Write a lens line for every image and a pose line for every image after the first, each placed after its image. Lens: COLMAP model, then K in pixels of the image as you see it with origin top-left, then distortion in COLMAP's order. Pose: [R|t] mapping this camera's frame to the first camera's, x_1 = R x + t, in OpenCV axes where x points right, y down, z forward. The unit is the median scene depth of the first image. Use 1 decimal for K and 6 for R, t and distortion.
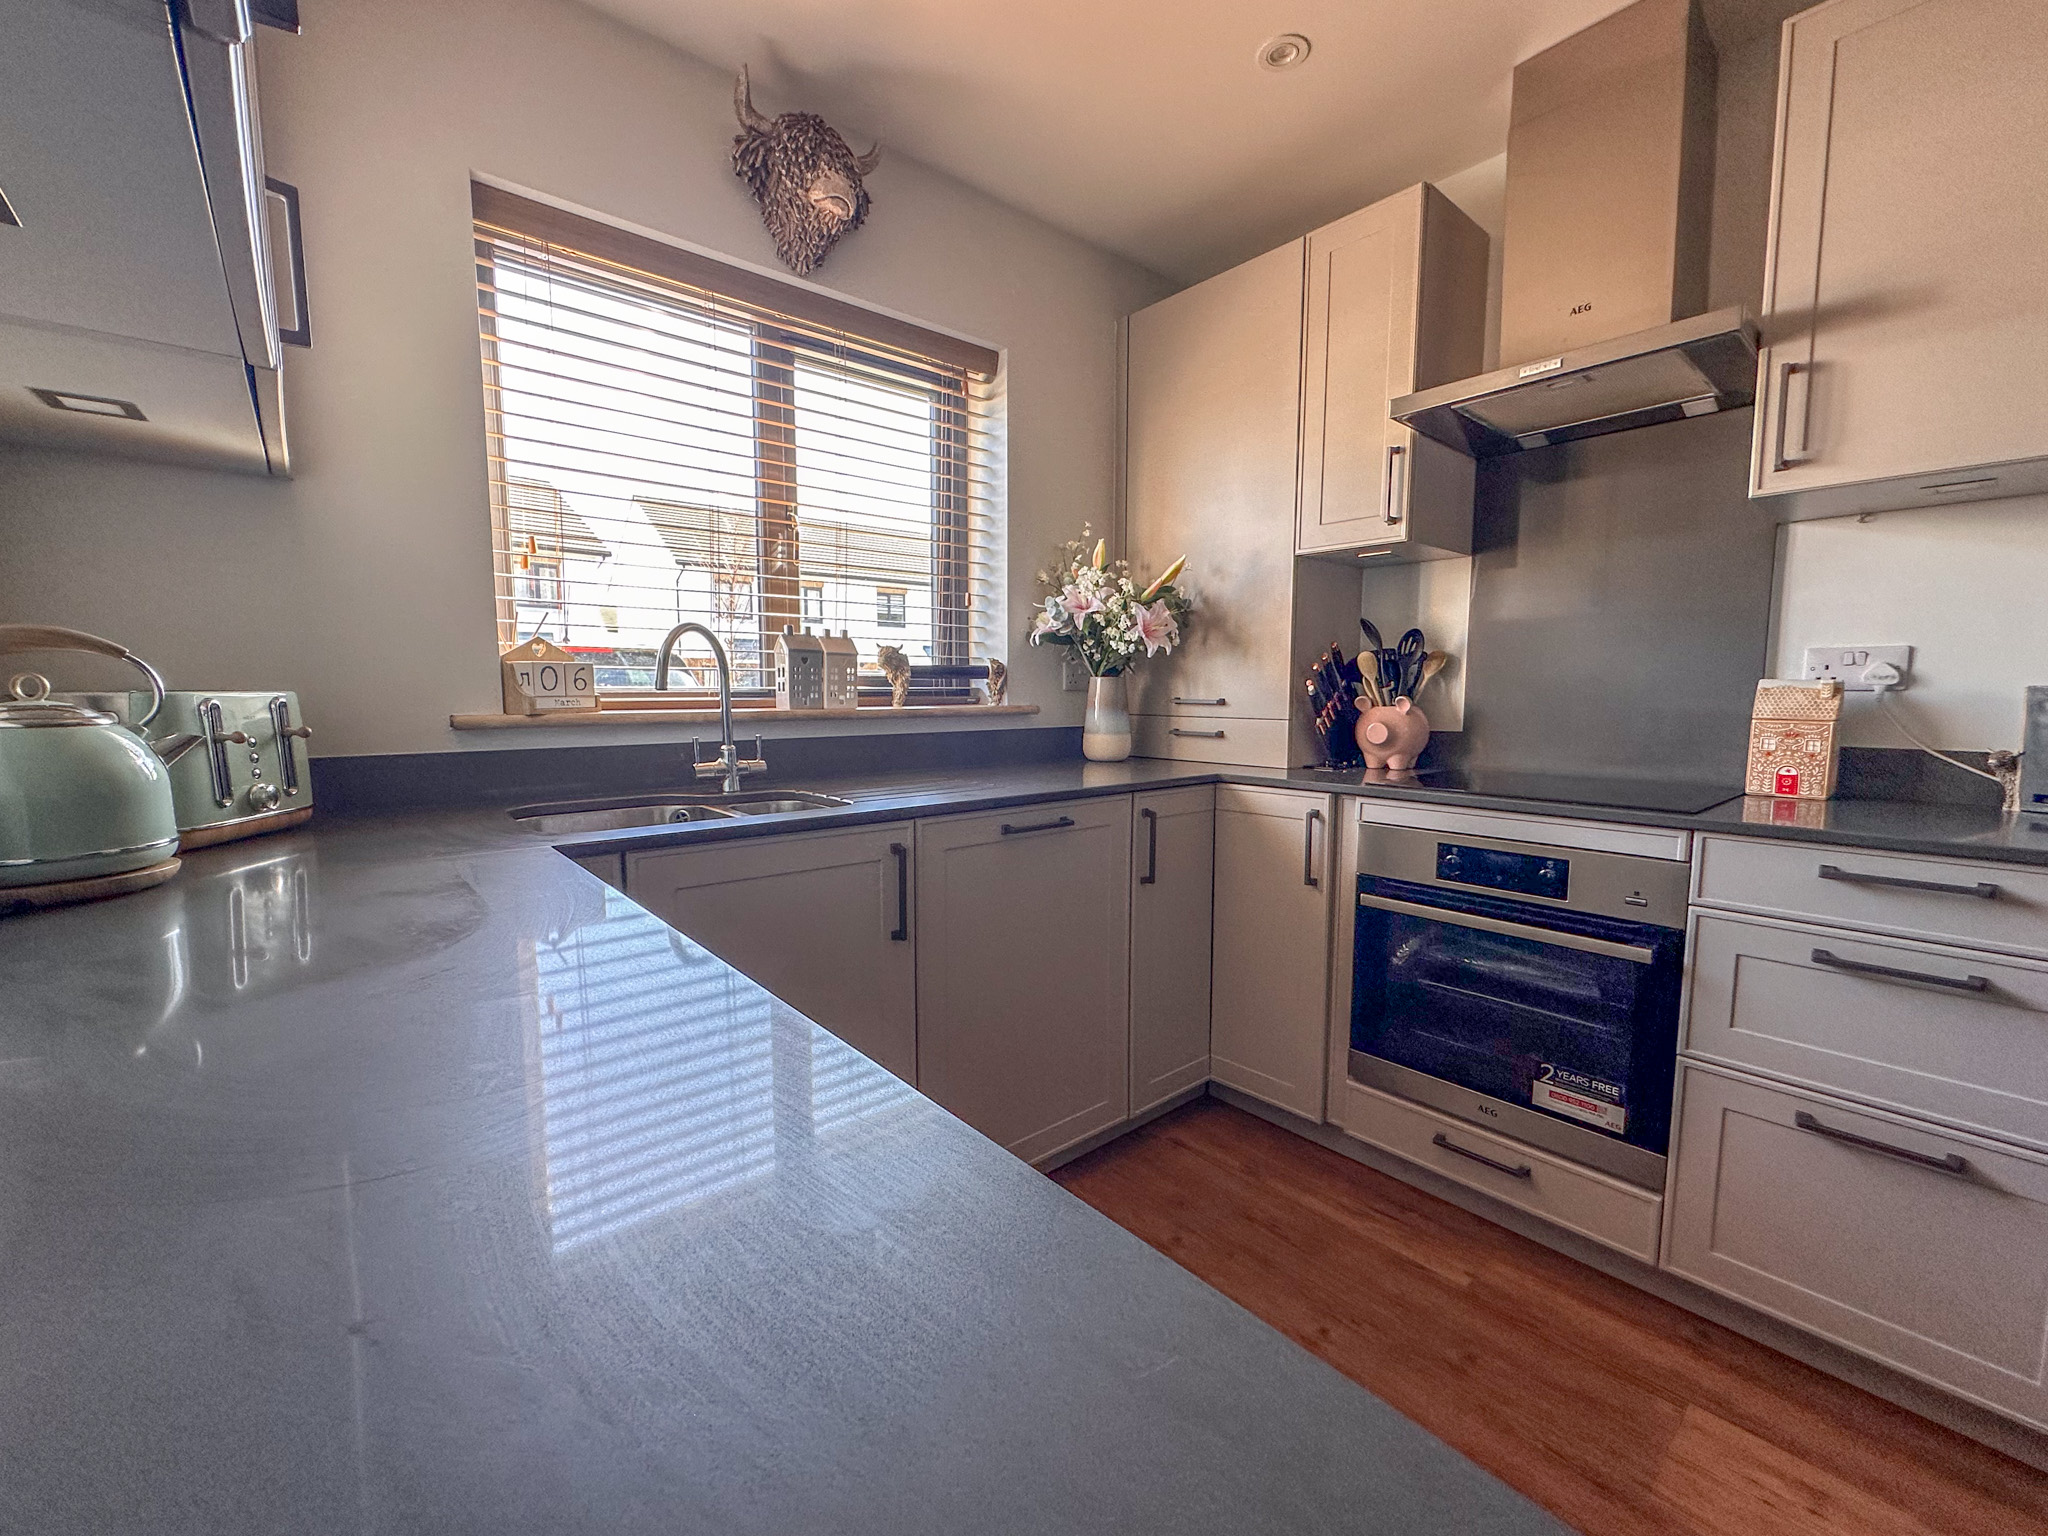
lens RADIAL K [[836.5, 0, 1022.8], [0, 836.5, 770.3], [0, 0, 1]] dist [-0.000293, 0.000052]
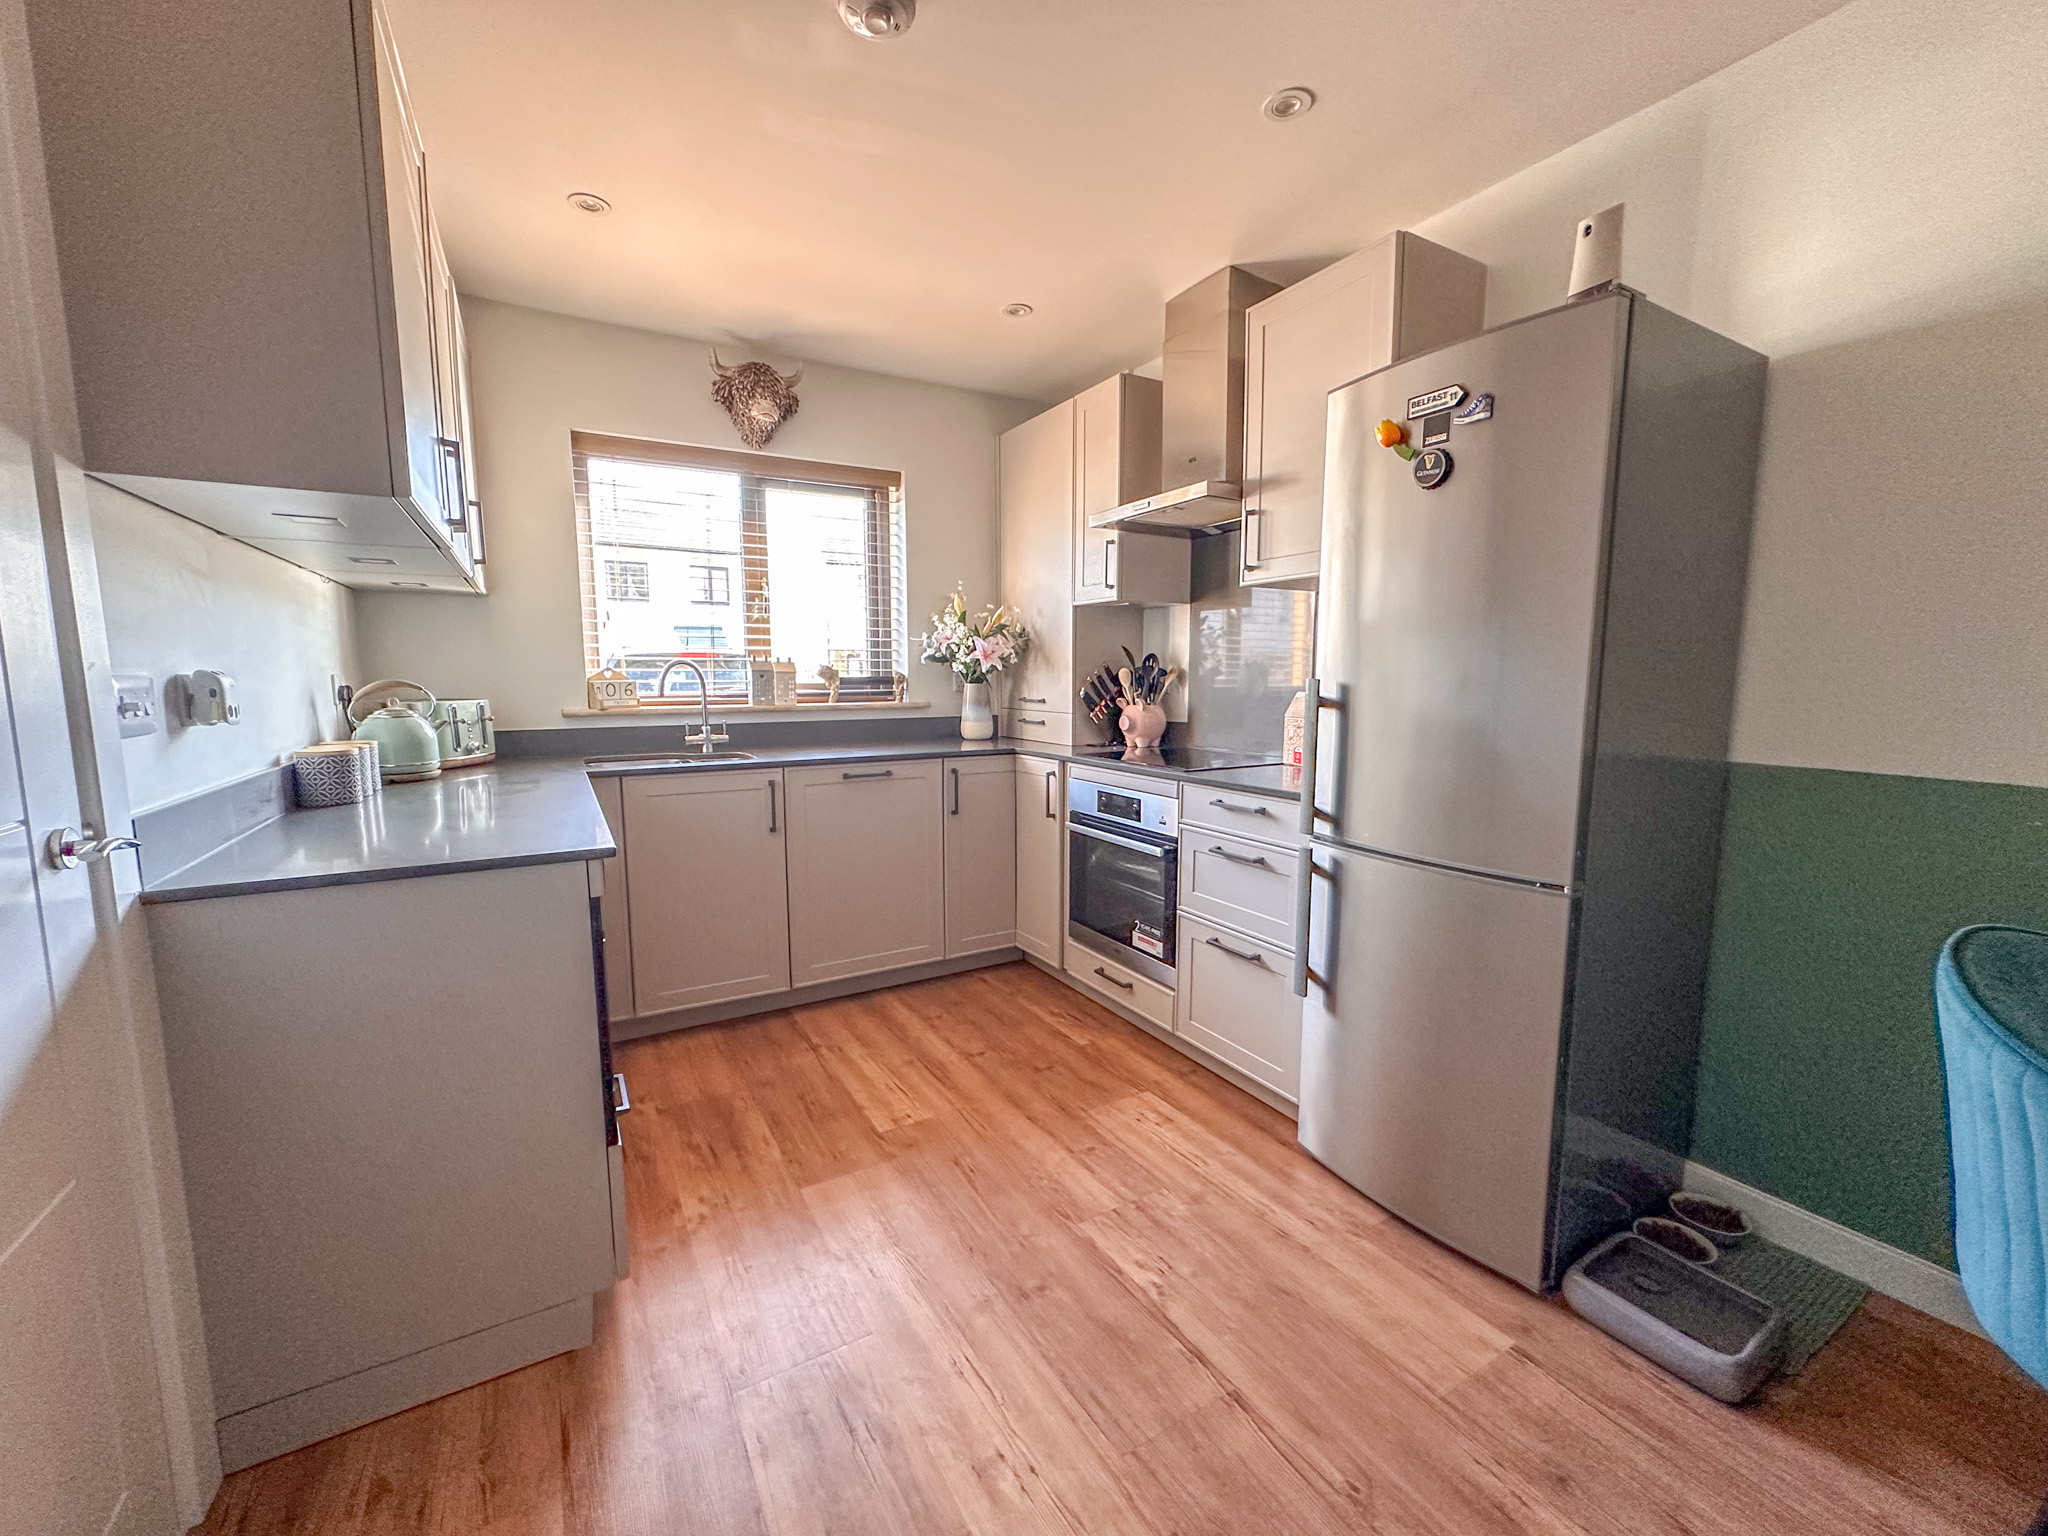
lens RADIAL K [[817.8, 0, 1021.1], [0, 817.8, 770.5], [0, 0, 1]] dist [-0.001369, -0.000142]
pose [[0.984069, 0.019718, -0.176689, 0.599692], [-0.015858, 0.999604, 0.023233, 0.012083], [0.177077, -0.020061, 0.983993, -0.581156]]
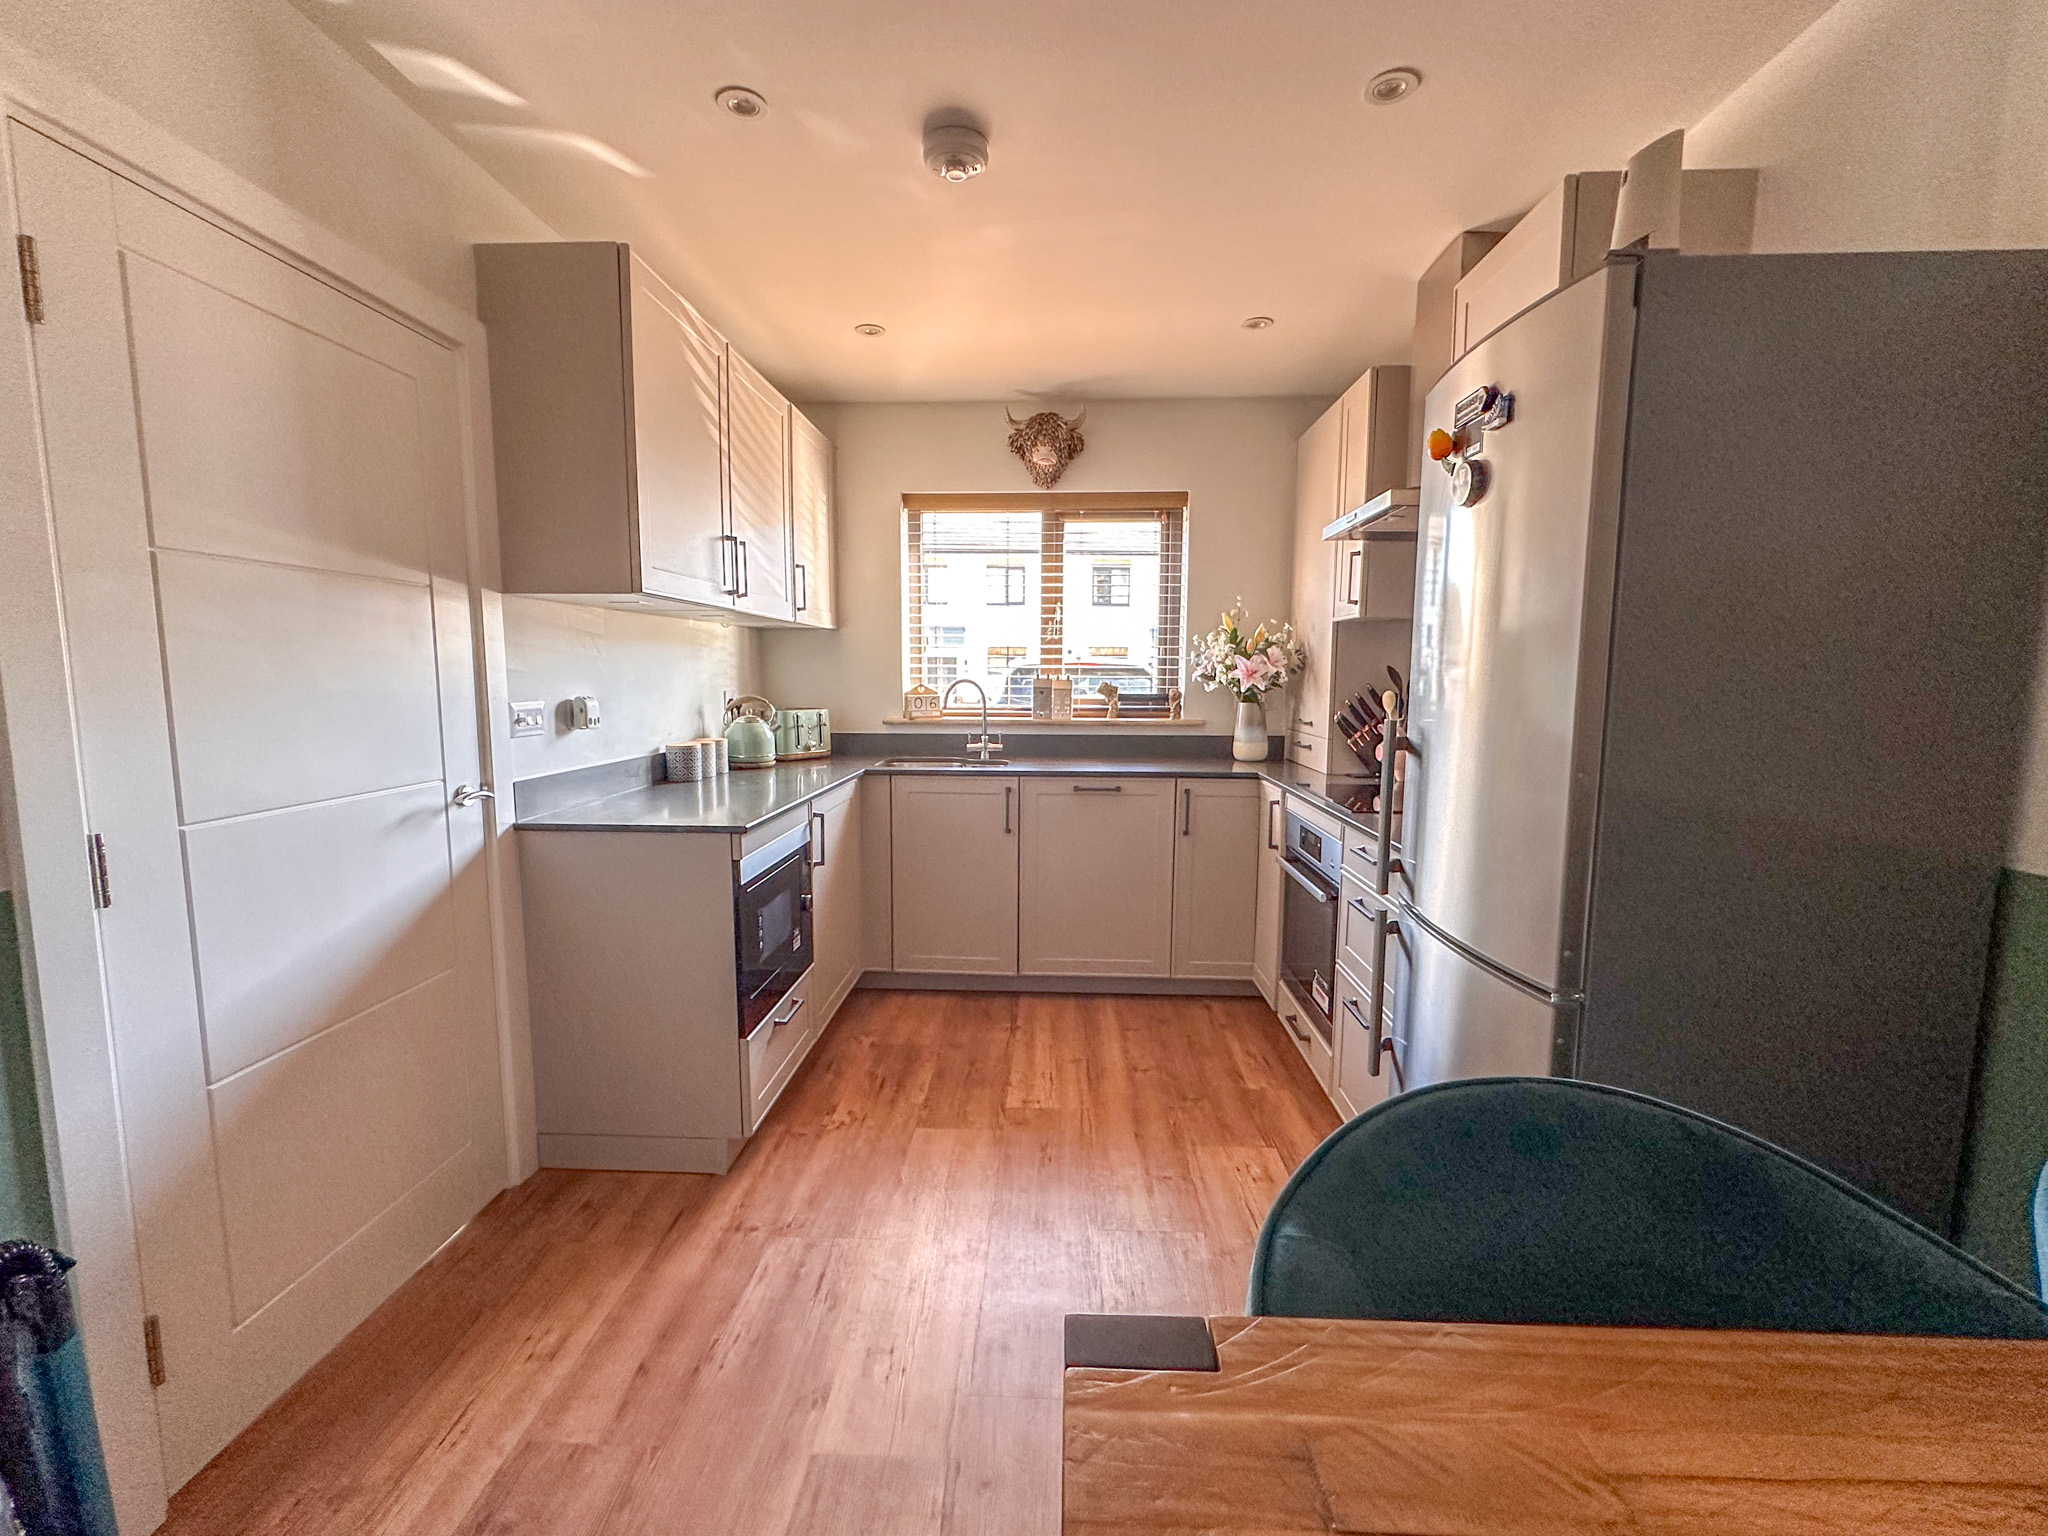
lens RADIAL K [[875.1, 0, 1022.4], [0, 875.1, 769.3], [0, 0, 1]] dist [-0.000713, -0.000133]
pose [[0.730440, 0.078338, -0.678470, 1.144486], [-0.070203, 0.996750, 0.039507, -0.039235], [0.679360, 0.018773, 0.733565, -0.499997]]
